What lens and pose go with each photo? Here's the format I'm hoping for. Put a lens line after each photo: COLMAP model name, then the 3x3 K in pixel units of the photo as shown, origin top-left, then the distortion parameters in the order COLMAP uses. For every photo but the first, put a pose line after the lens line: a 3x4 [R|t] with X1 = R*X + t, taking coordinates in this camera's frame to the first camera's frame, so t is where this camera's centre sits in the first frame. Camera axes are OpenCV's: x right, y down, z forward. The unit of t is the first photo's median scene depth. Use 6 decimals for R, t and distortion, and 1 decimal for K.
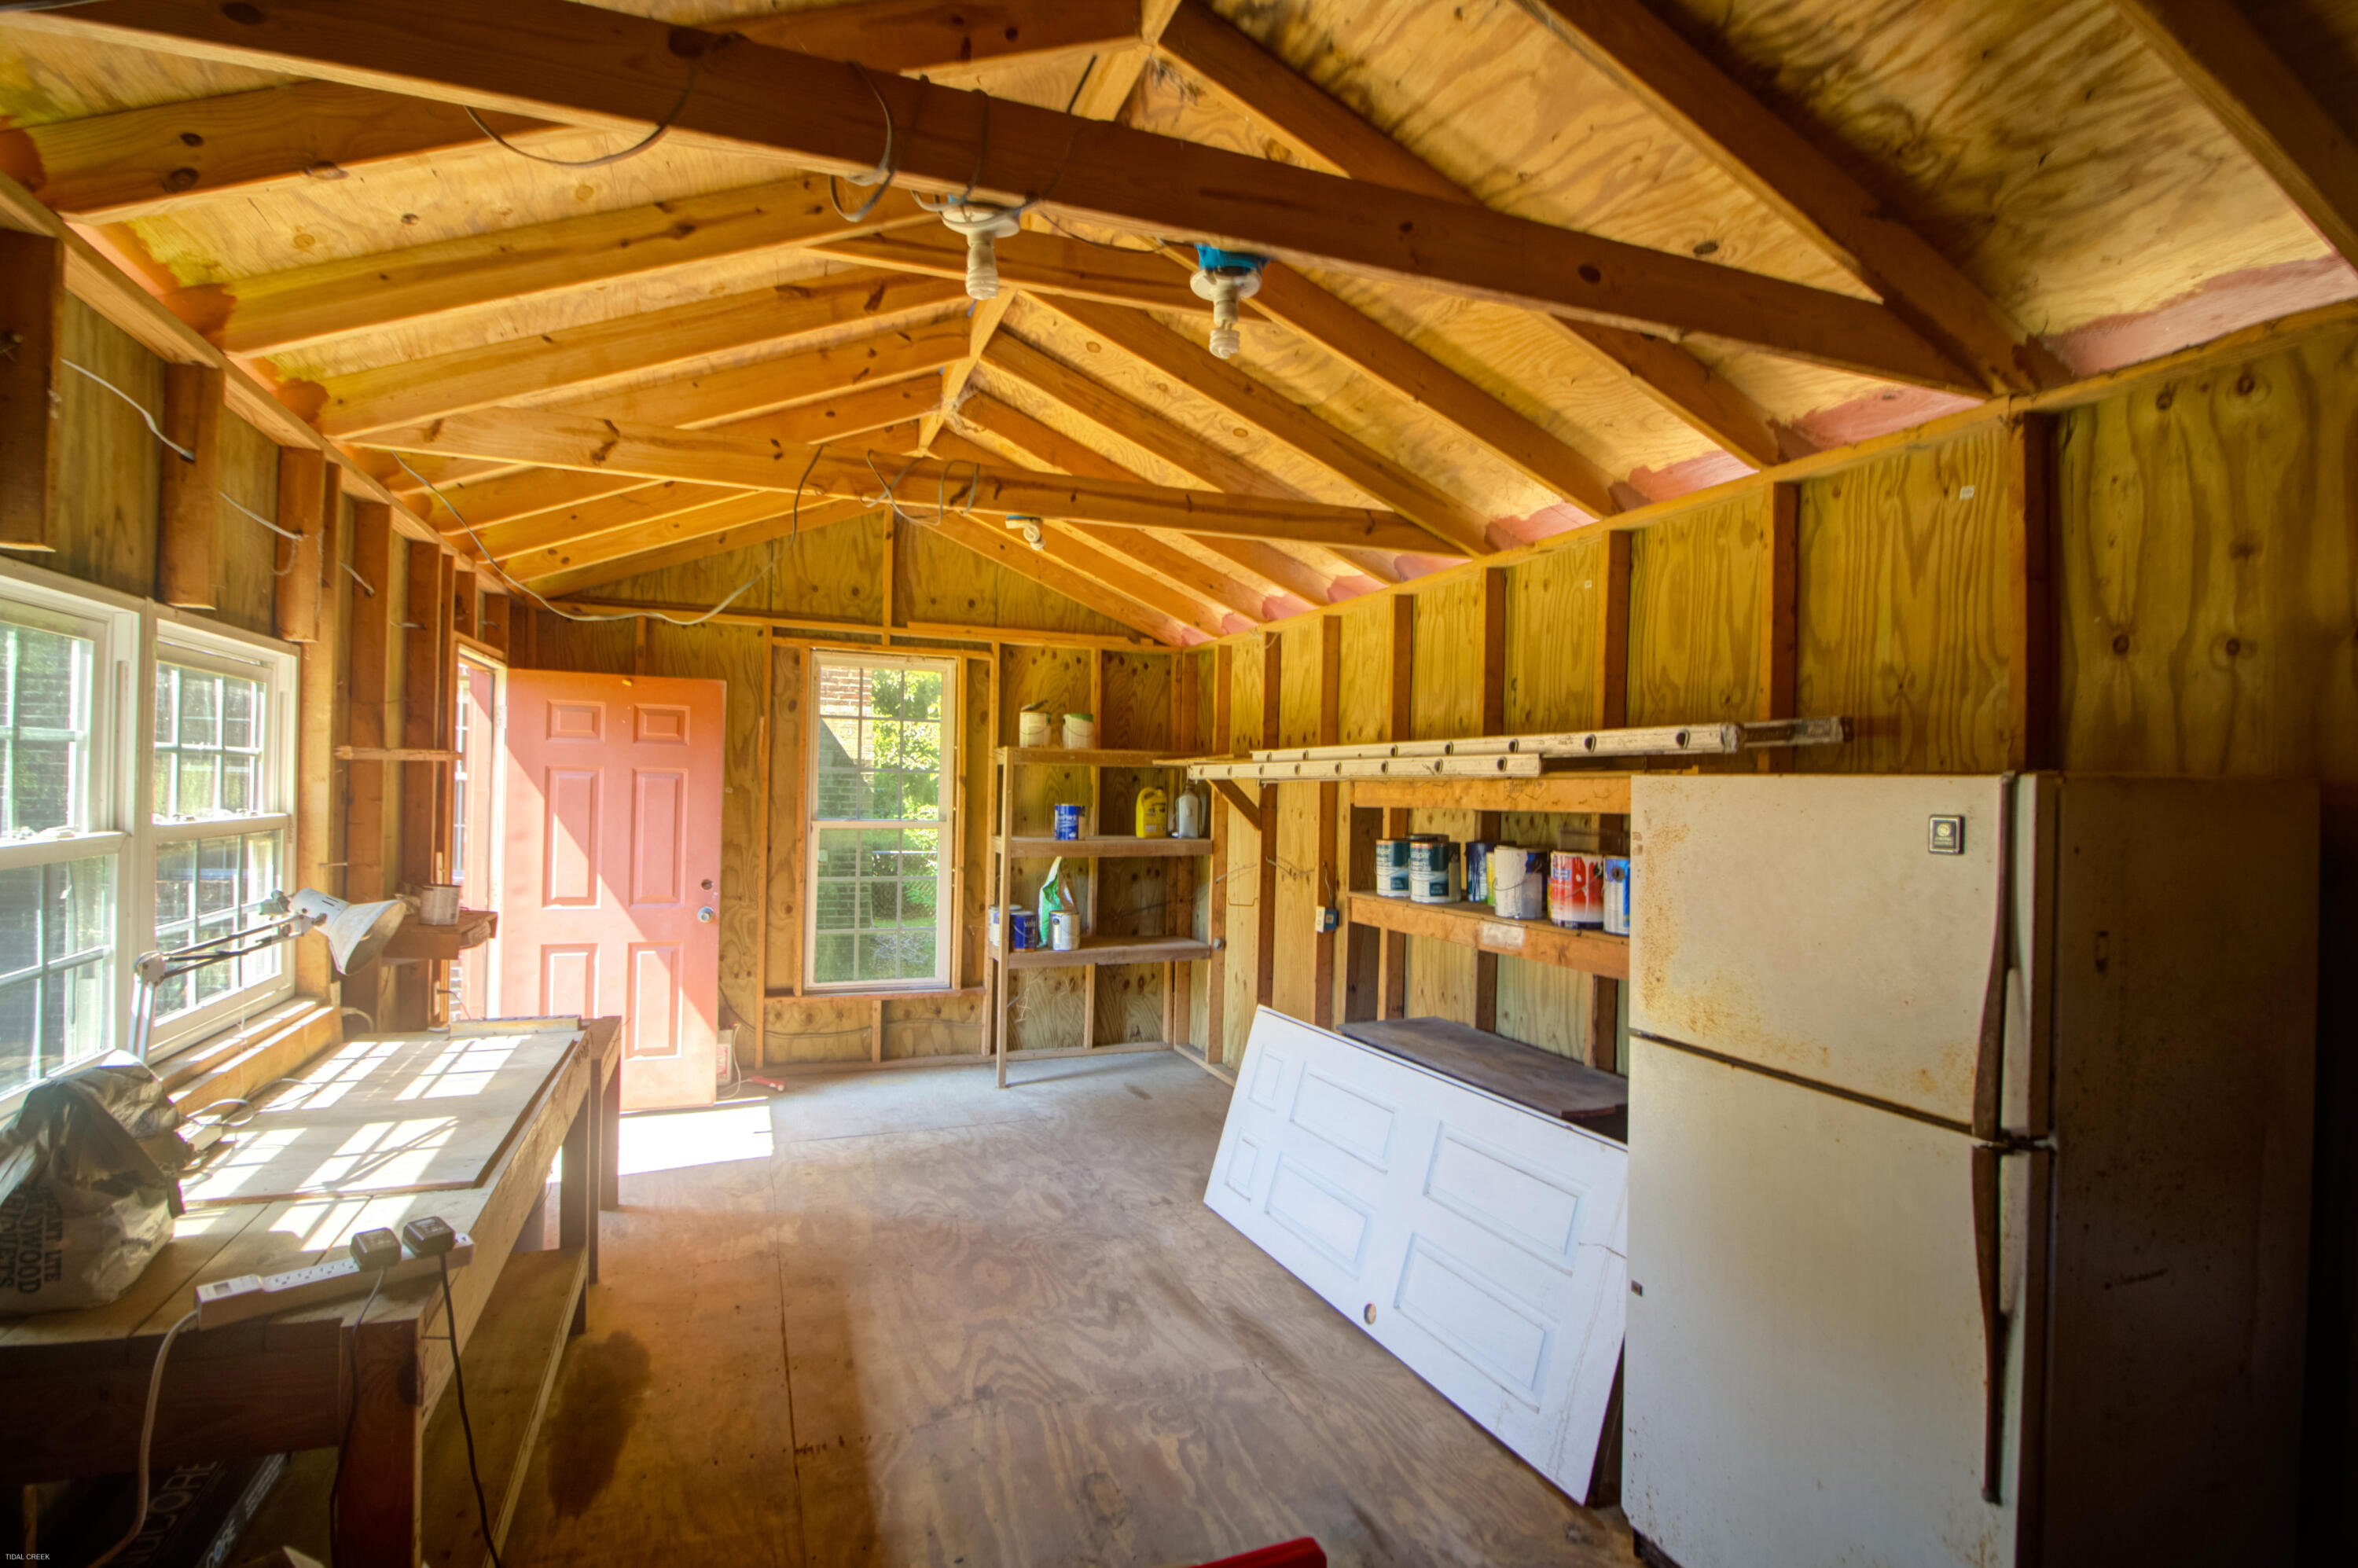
lens RADIAL K [[1160.4, 0, 1179.0], [0, 1160.4, 784.0], [0, 0, 1]] dist [-0.000196, -0.000041]
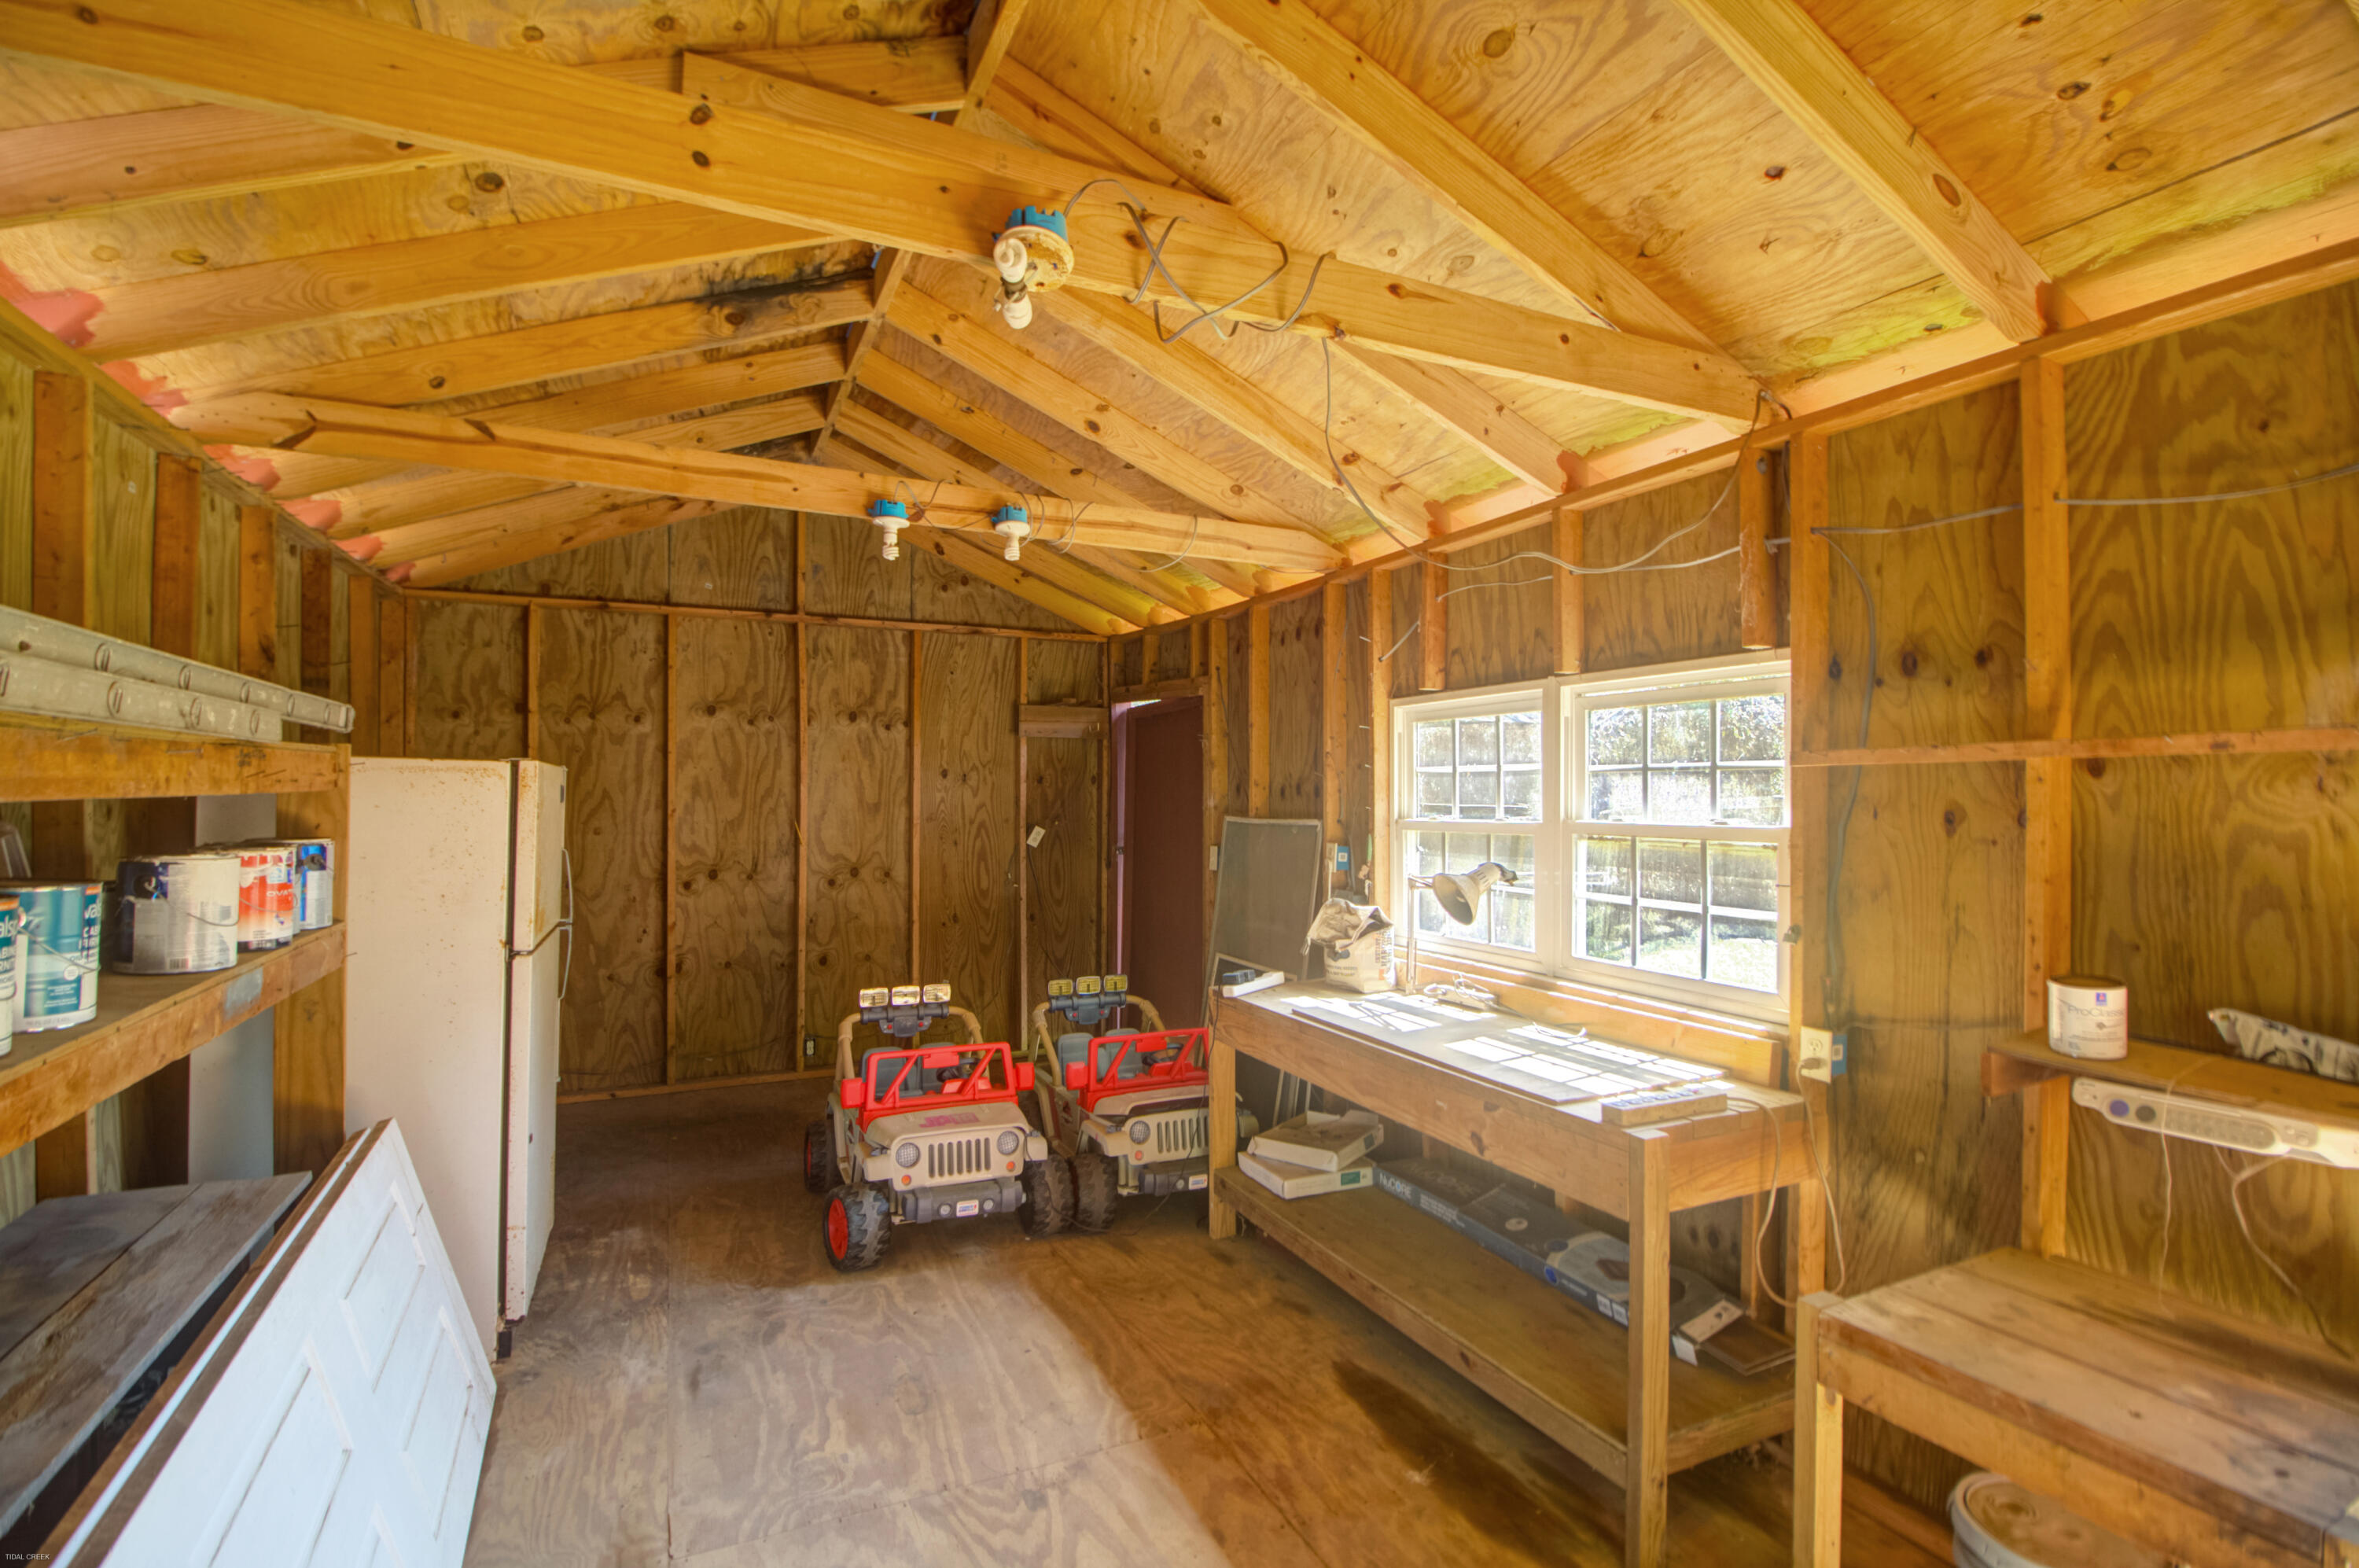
lens RADIAL K [[1096.3, 0, 1171.8], [0, 1096.3, 782.5], [0, 0, 1]] dist [0.001258, 0.000341]
pose [[-0.997413, -0.024375, -0.067619, -0.208590], [-0.024007, 0.999692, -0.006251, 0.006775], [0.067750, -0.004611, -0.997692, 1.875899]]
